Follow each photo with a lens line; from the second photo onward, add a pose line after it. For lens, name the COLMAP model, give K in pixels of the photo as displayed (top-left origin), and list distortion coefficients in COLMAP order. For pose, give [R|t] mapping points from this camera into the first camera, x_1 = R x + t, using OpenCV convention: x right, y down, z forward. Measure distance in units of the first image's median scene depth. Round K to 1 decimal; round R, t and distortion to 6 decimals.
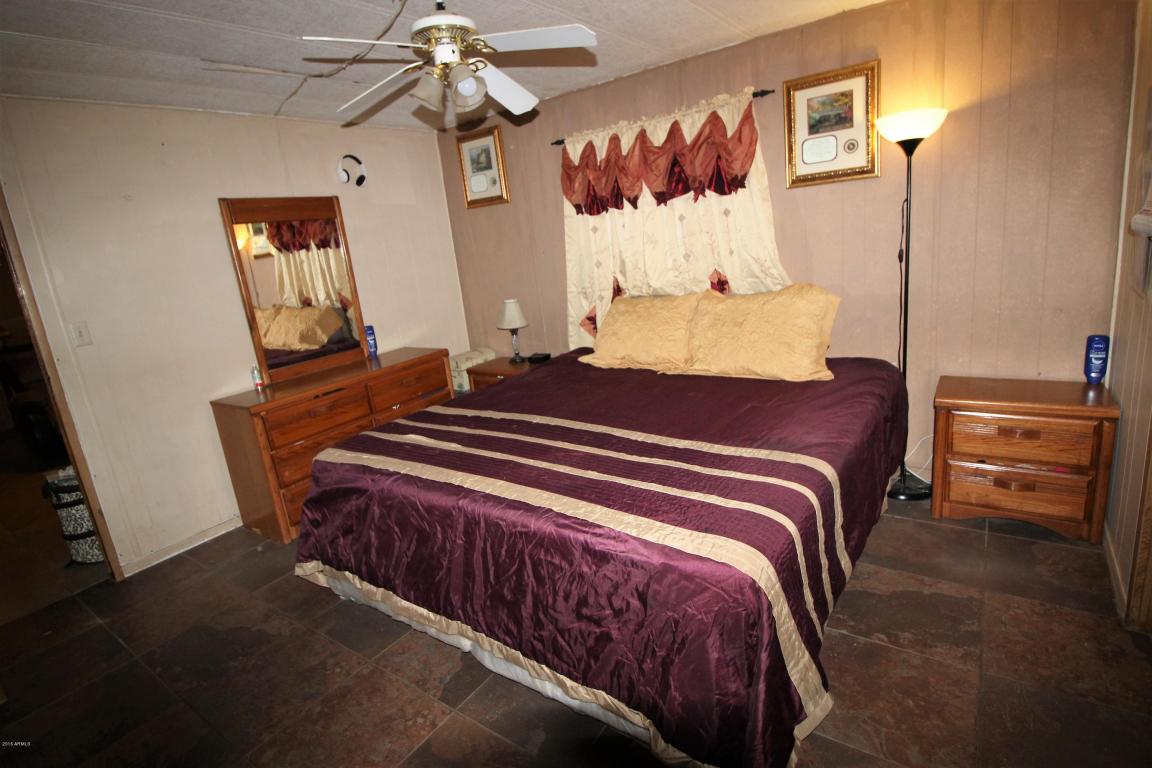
lens RADIAL K [[573.0, 0, 581.7], [0, 573.0, 370.3], [0, 0, 1]] dist [0.000990, -0.015828]
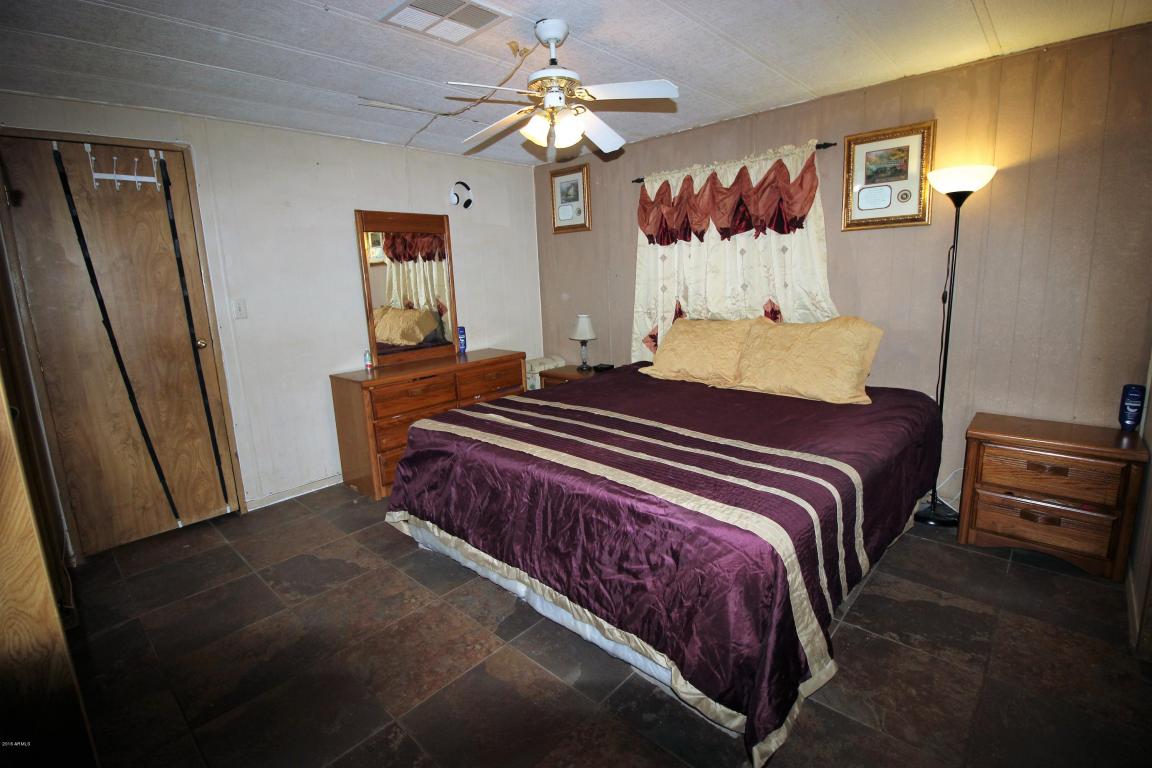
lens RADIAL K [[531.1, 0, 582.6], [0, 531.1, 370.6], [0, 0, 1]] dist [-0.000626, -0.013405]
pose [[0.989658, 0.091060, -0.110838, 0.001435], [-0.095674, 0.994724, -0.037029, 0.038848], [0.106882, 0.047250, 0.993148, -0.061698]]
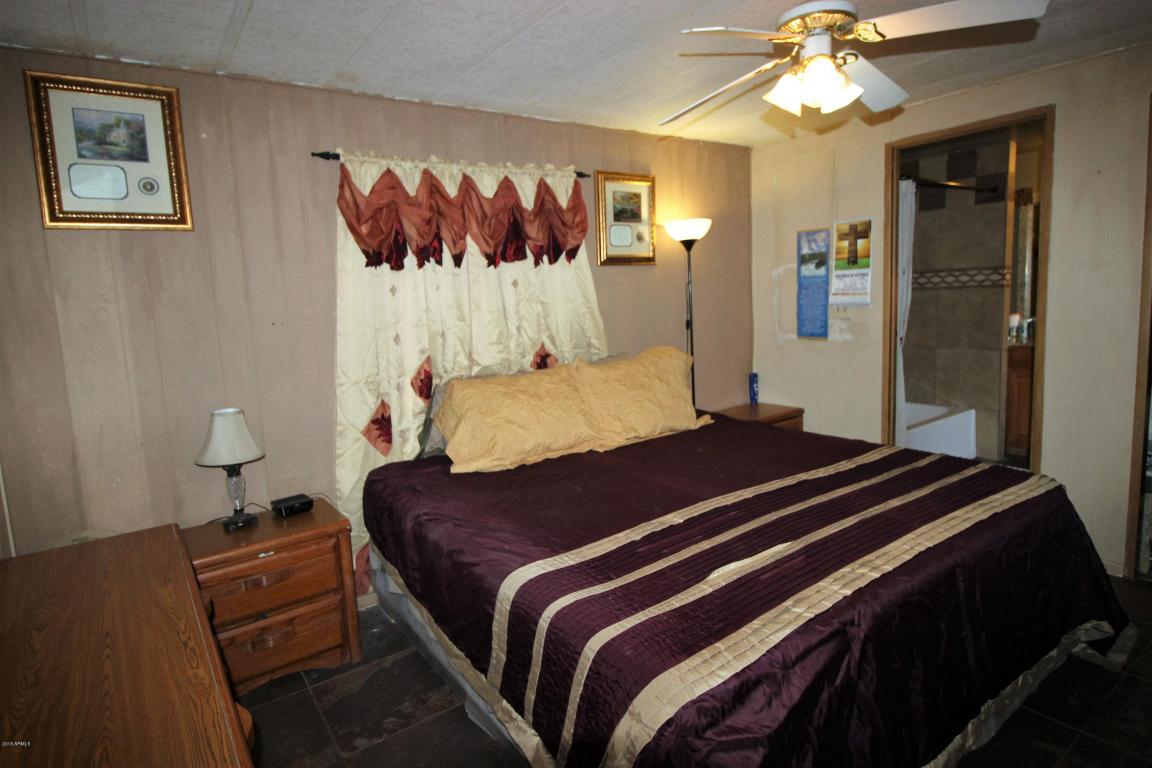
lens RADIAL K [[635.1, 0, 575.9], [0, 635.1, 373.1], [0, 0, 1]] dist [0.000413, -0.000057]
pose [[0.320213, -0.034530, 0.946716, -0.846459], [0.226302, 0.973192, -0.041047, -0.086034], [-0.919919, 0.227387, 0.319443, 0.750355]]
